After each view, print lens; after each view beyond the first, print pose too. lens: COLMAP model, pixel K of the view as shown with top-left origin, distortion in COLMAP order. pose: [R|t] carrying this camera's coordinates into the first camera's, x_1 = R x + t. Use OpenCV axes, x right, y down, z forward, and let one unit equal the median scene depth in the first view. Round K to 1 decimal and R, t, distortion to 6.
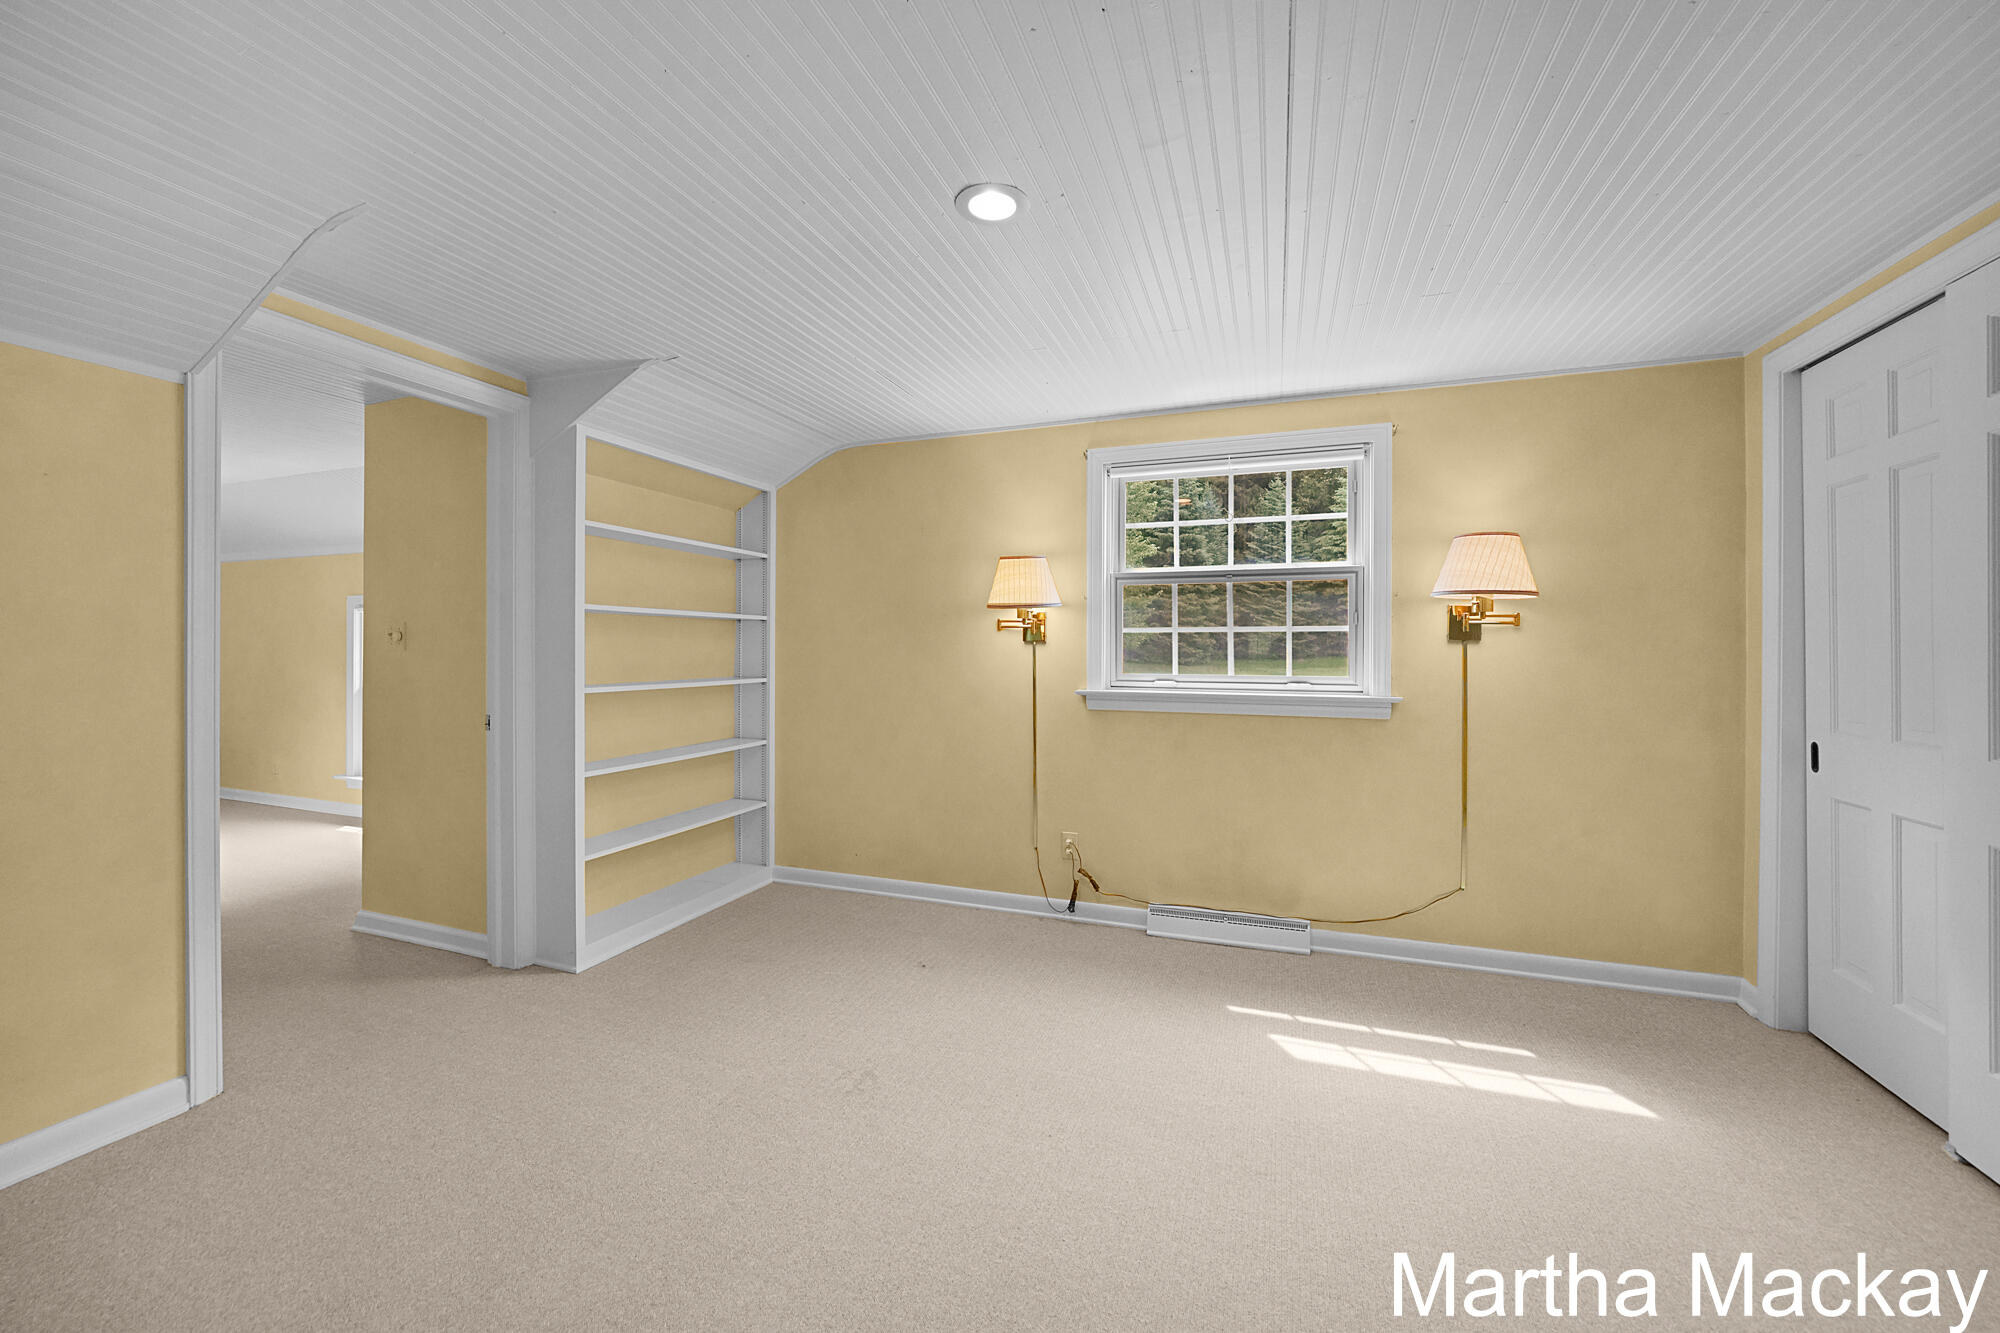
lens RADIAL K [[773.8, 0, 996.1], [0, 773.8, 639.9], [0, 0, 1]] dist [-0.013855, 0.000021]
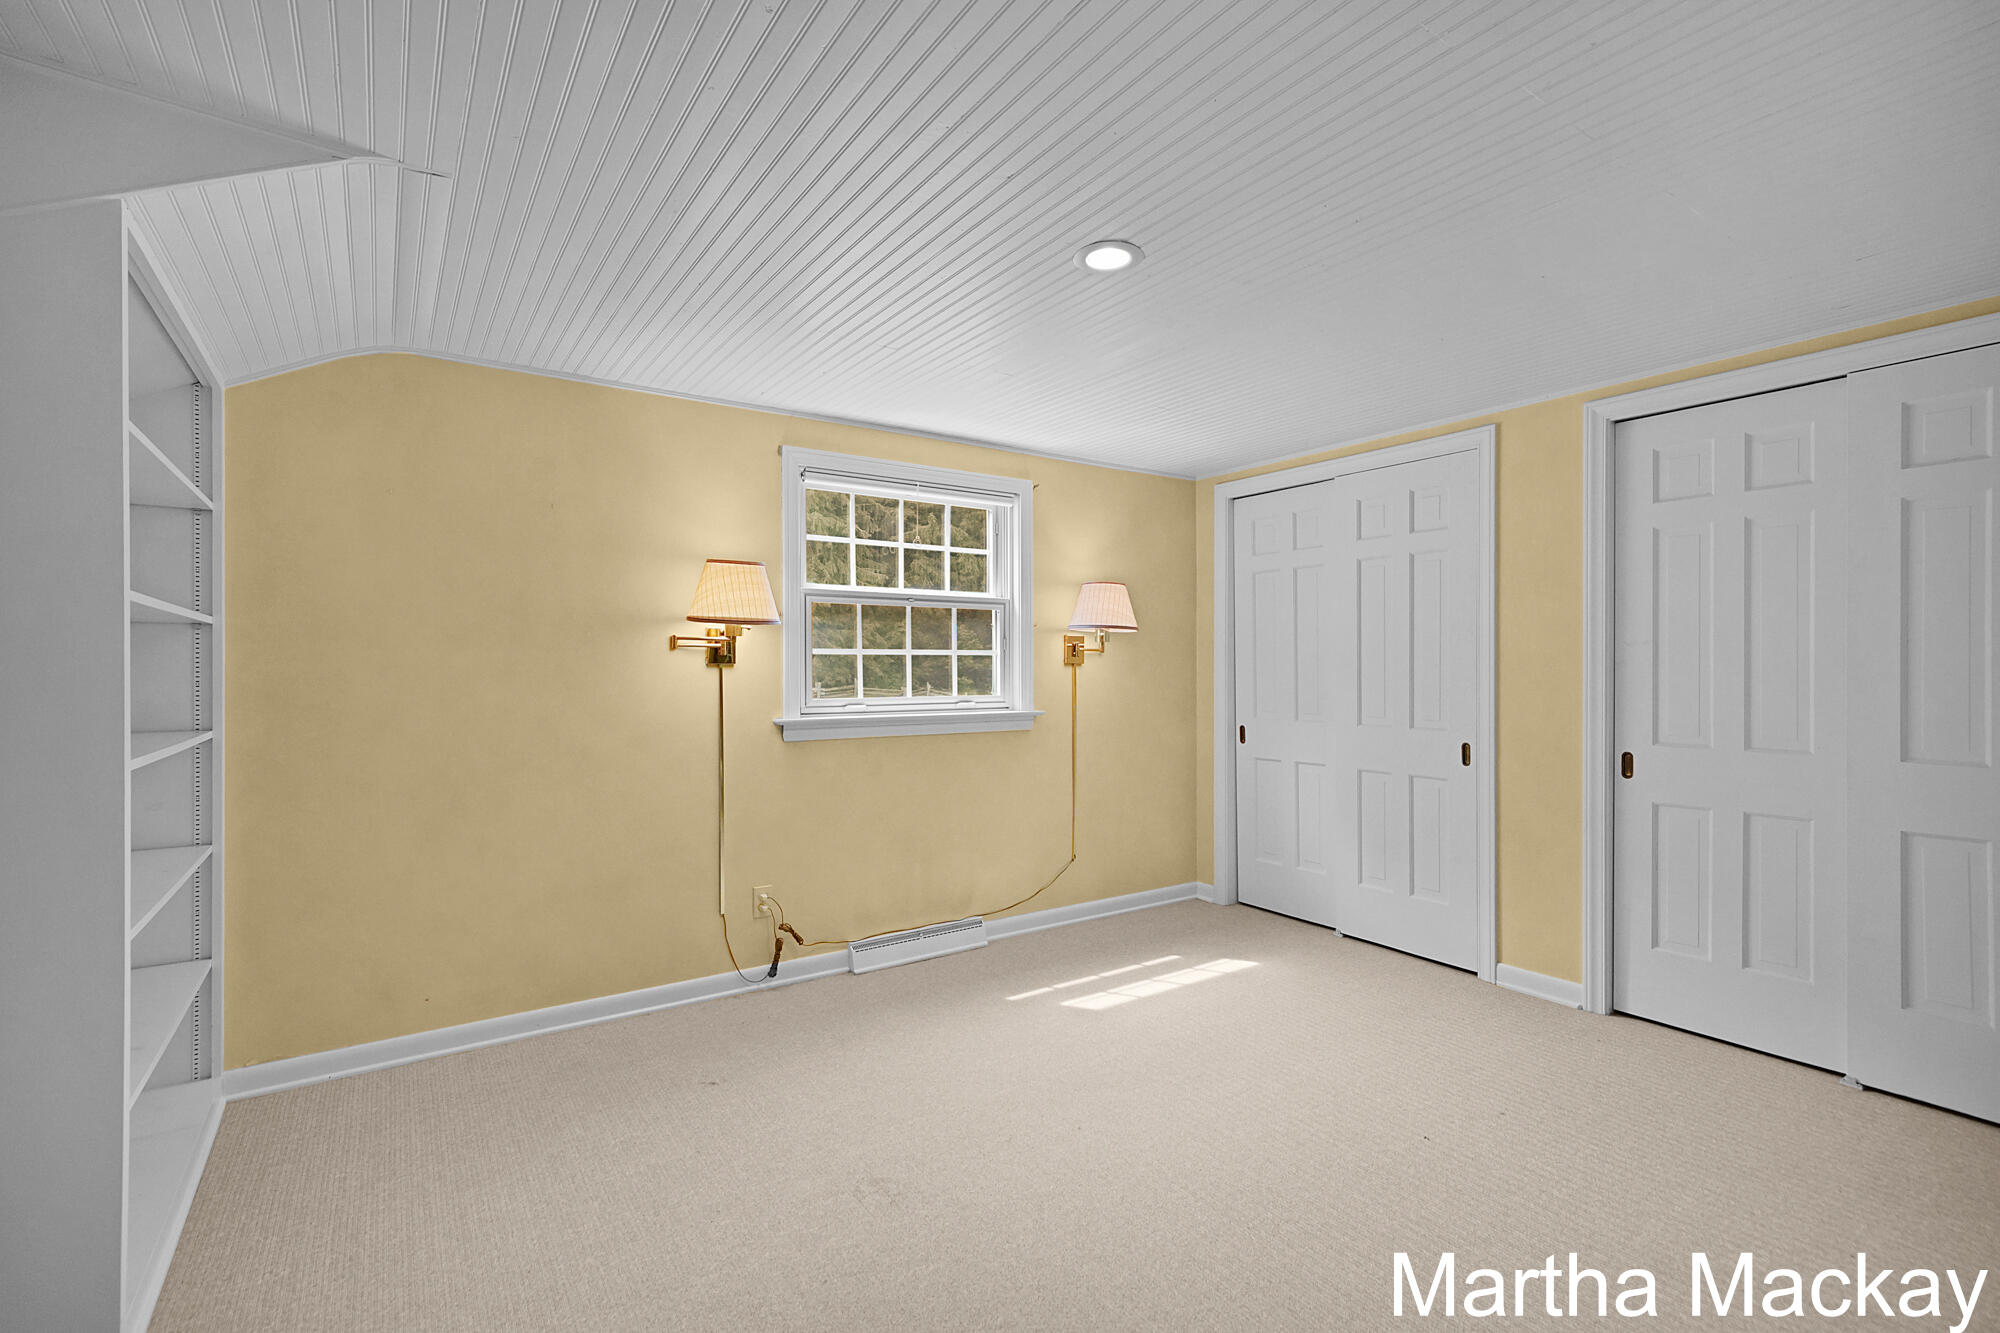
lens RADIAL K [[892.1, 0, 1000.0], [0, 892.1, 666.5], [0, 0, 1]] dist [0.000845, 0.000099]
pose [[0.578096, -0.001308, 0.815968, -0.604459], [-0.001235, 0.999996, 0.002478, 0.002100], [-0.815968, -0.002440, 0.578092, 0.229405]]
